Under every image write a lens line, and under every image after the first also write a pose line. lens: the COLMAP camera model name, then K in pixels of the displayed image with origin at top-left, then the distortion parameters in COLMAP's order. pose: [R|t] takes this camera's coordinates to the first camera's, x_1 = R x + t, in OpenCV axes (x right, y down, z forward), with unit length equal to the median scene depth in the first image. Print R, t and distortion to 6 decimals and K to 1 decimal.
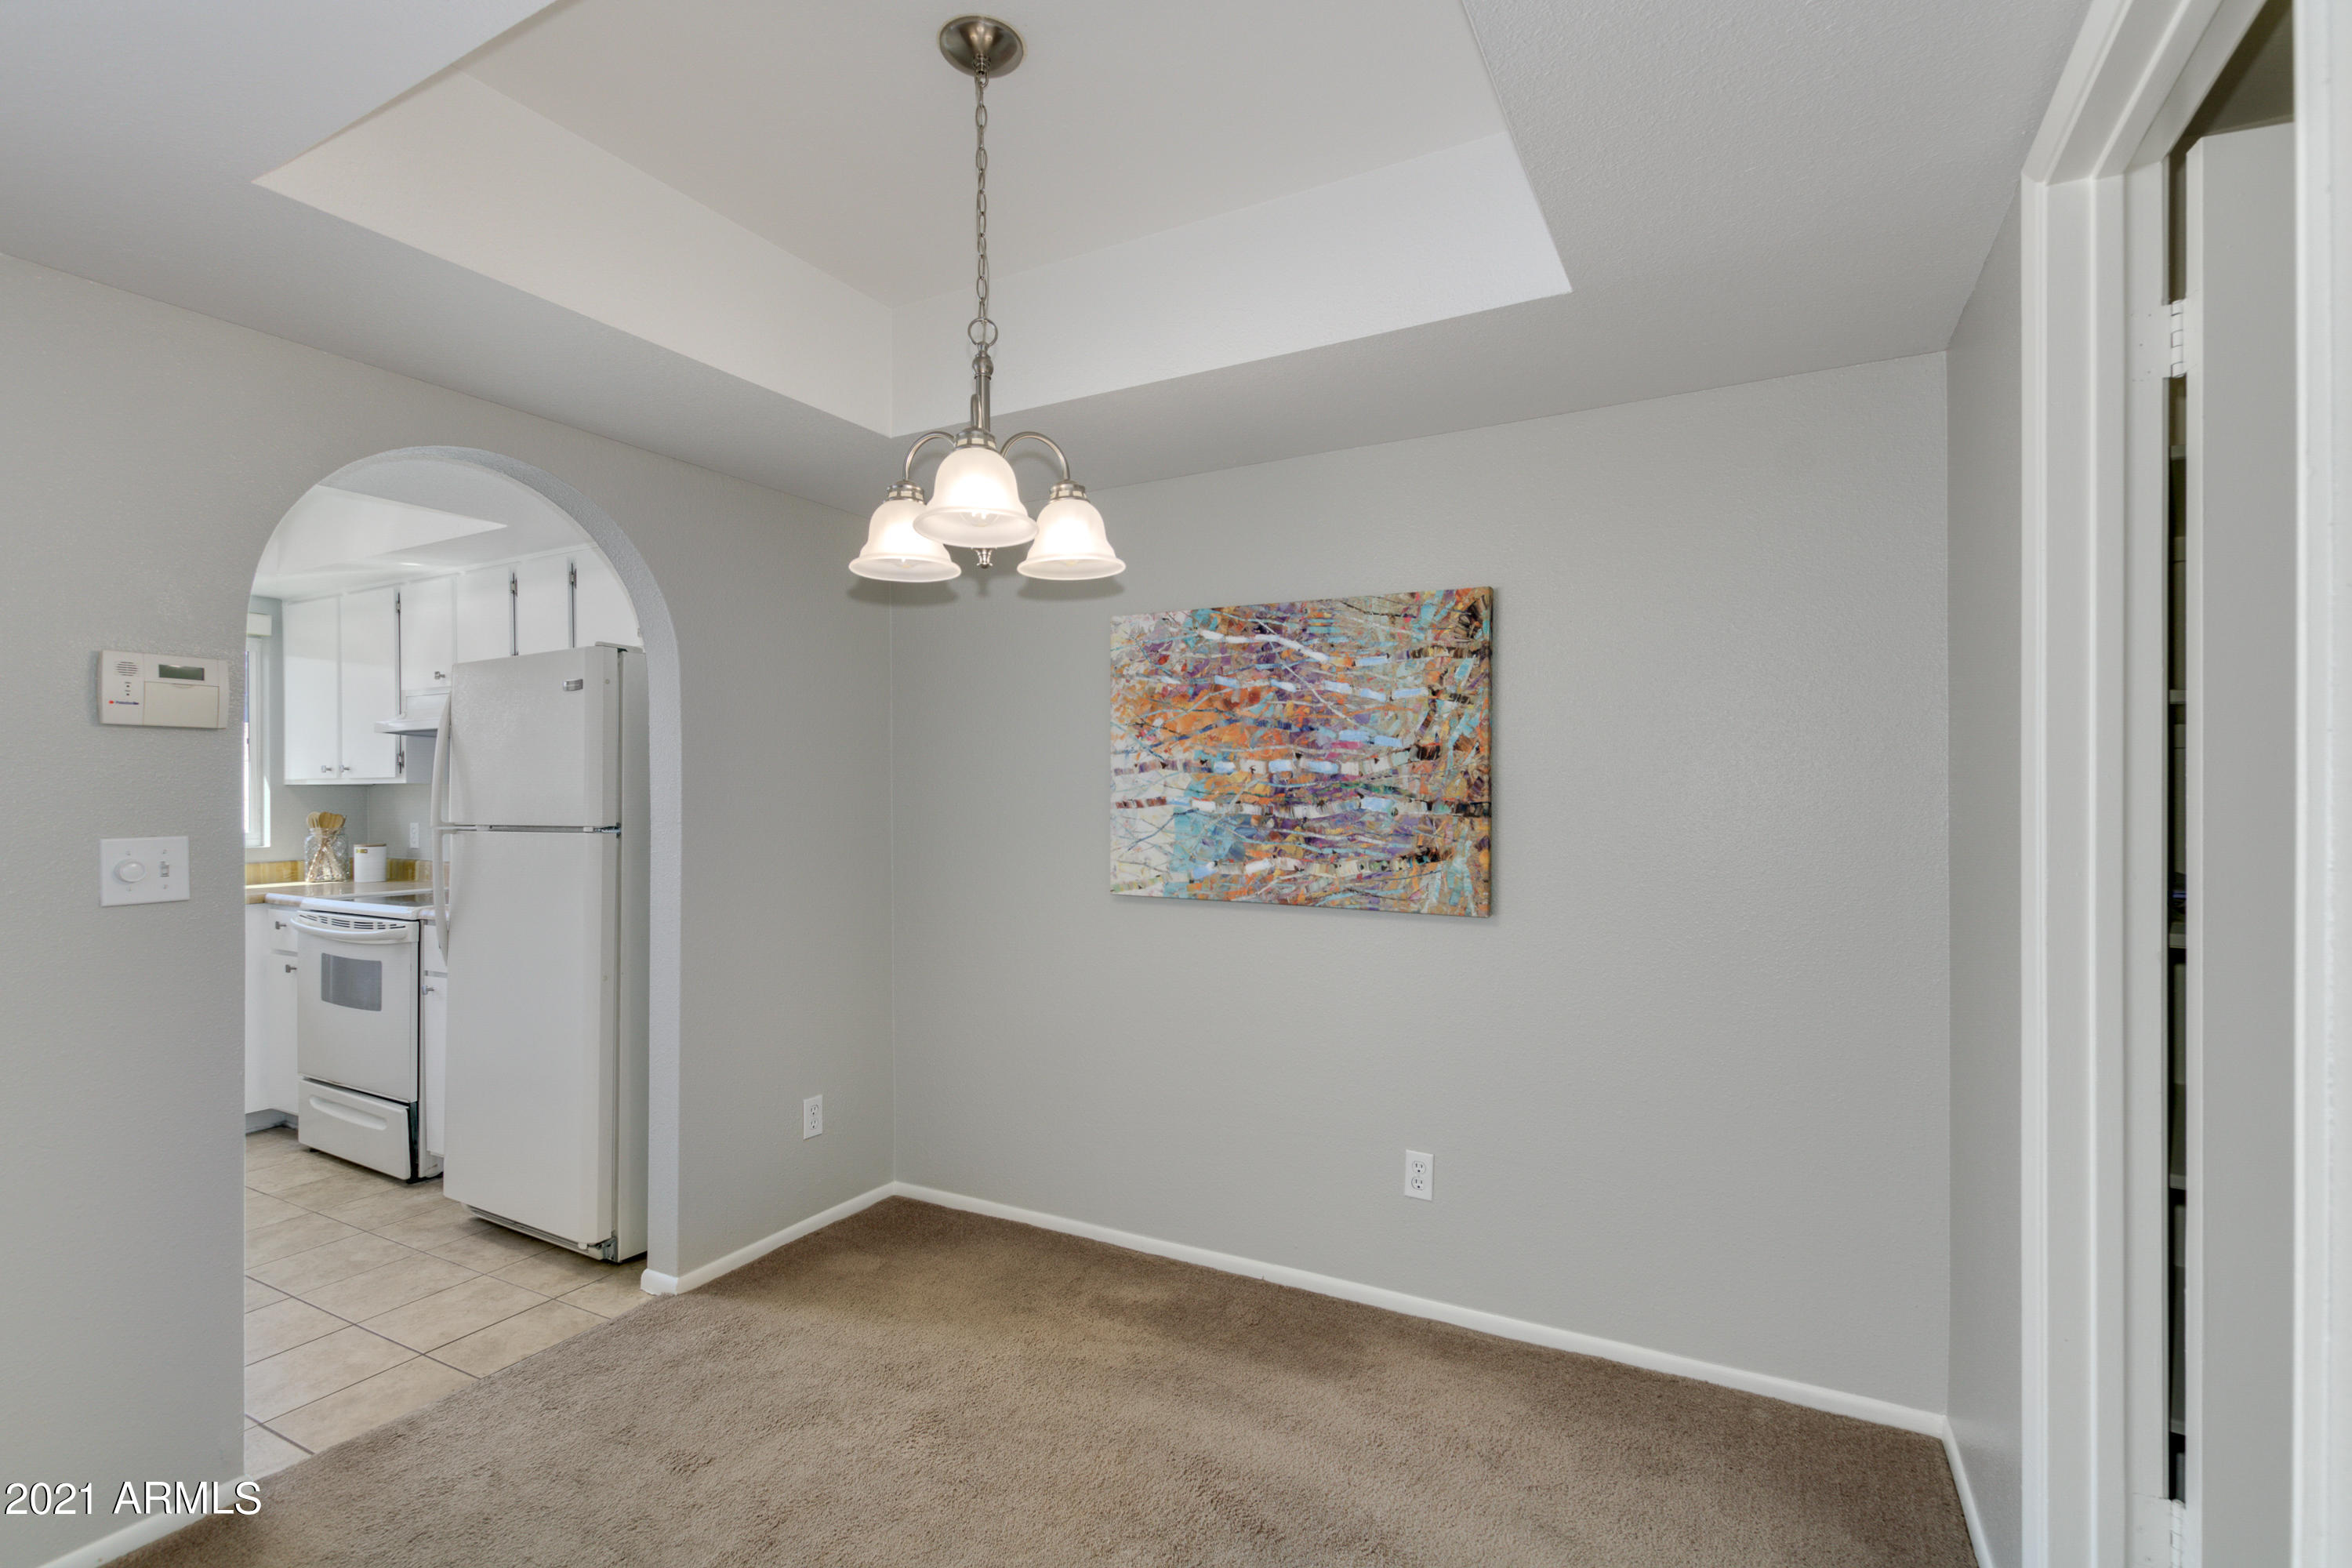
lens RADIAL K [[1096.4, 0, 1174.2], [0, 1096.4, 791.5], [0, 0, 1]] dist [0.000742, 0.000309]
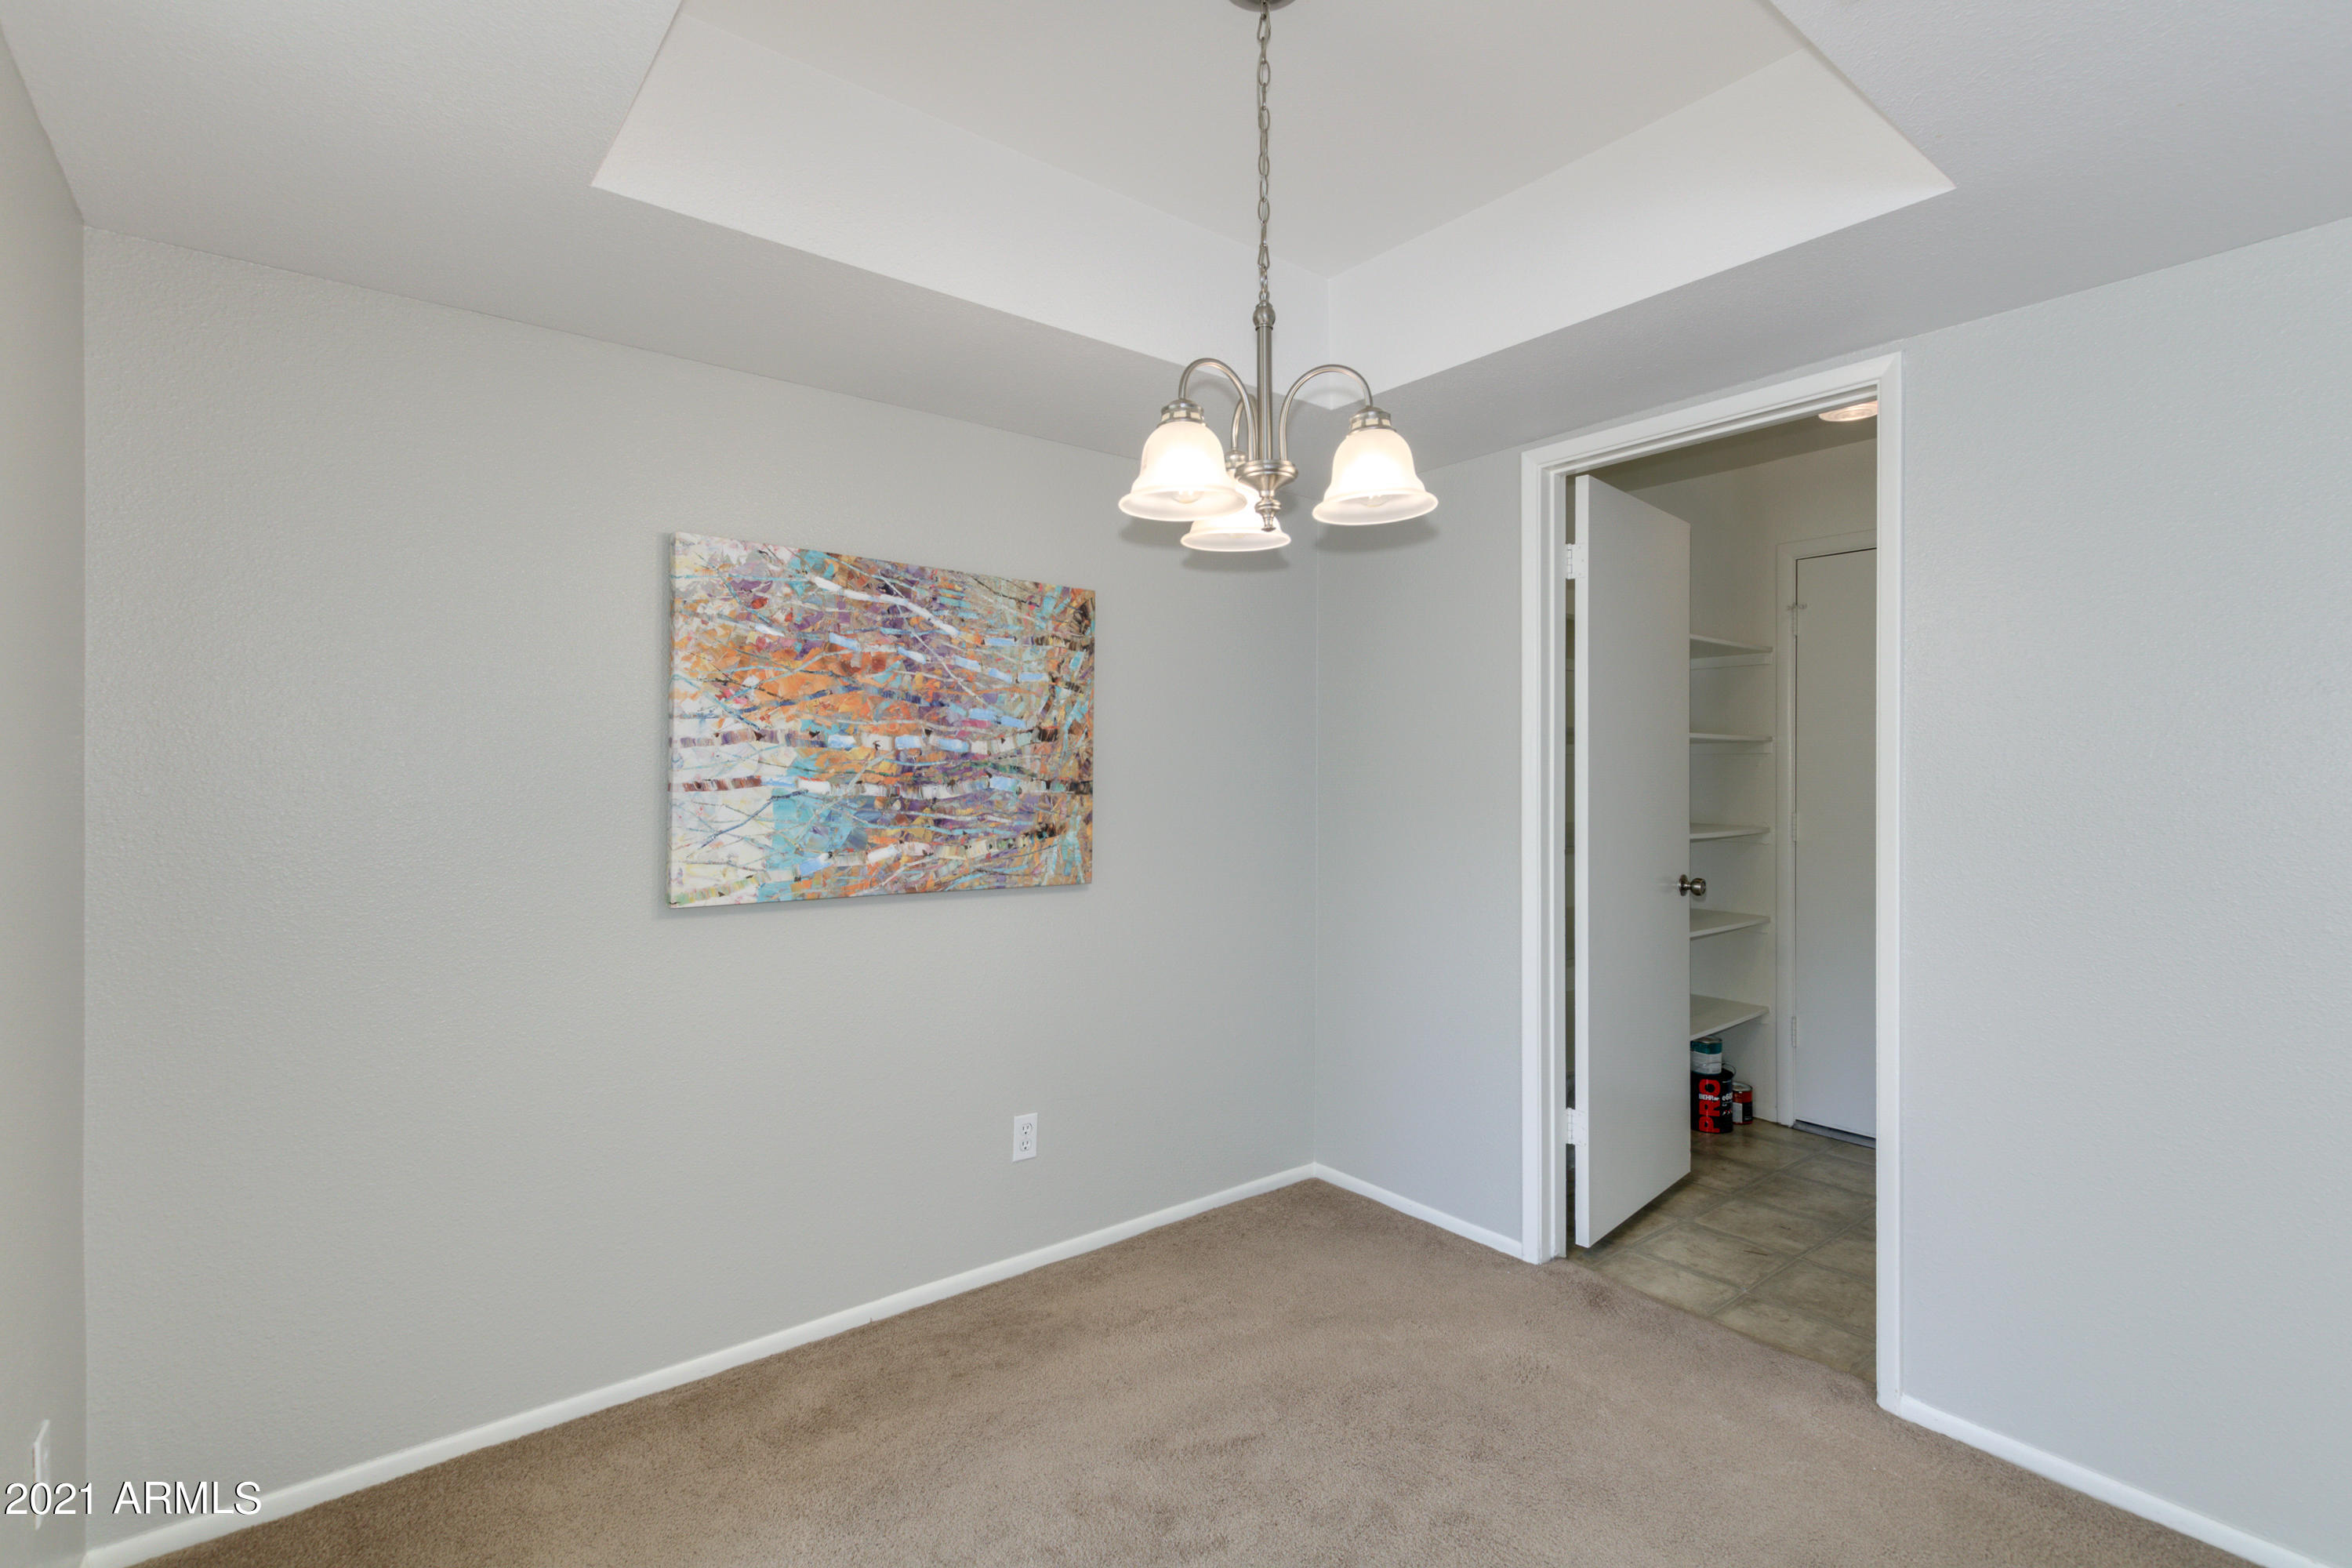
lens RADIAL K [[1093.3, 0, 1170.6], [0, 1093.3, 765.2], [0, 0, 1]] dist [0.004048, 0.000432]
pose [[0.390080, 0.011763, 0.920706, -0.657418], [-0.002713, 0.999929, -0.011626, 0.005806], [-0.920777, 0.002037, 0.390084, 0.442778]]
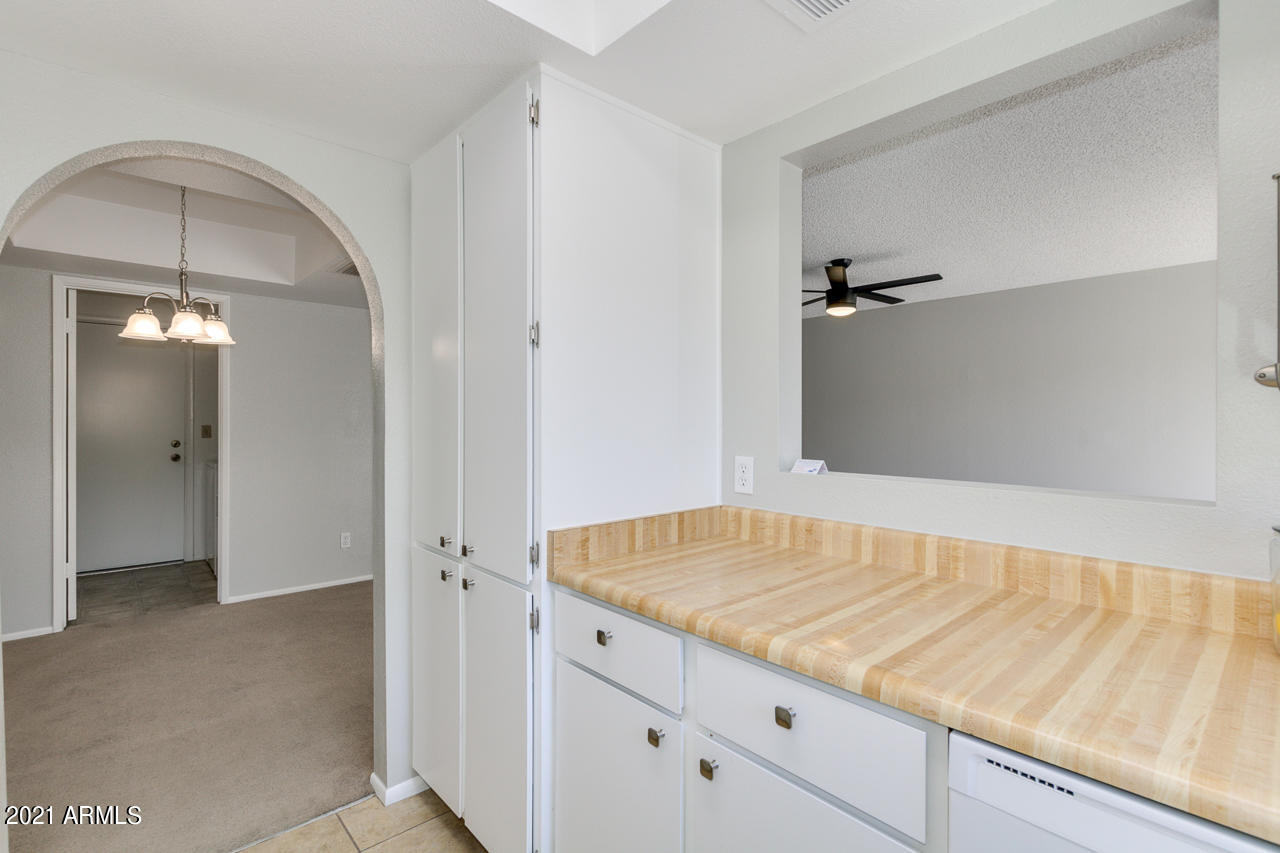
lens RADIAL K [[596.4, 0, 640.0], [0, 596.4, 426.5], [0, 0, 1]] dist [0.002115, 0.000136]
pose [[-0.944773, 0.000030, 0.327725, -1.163958], [0.001737, 0.999986, 0.004917, 0.014710], [-0.327721, 0.005215, -0.944760, 1.321998]]
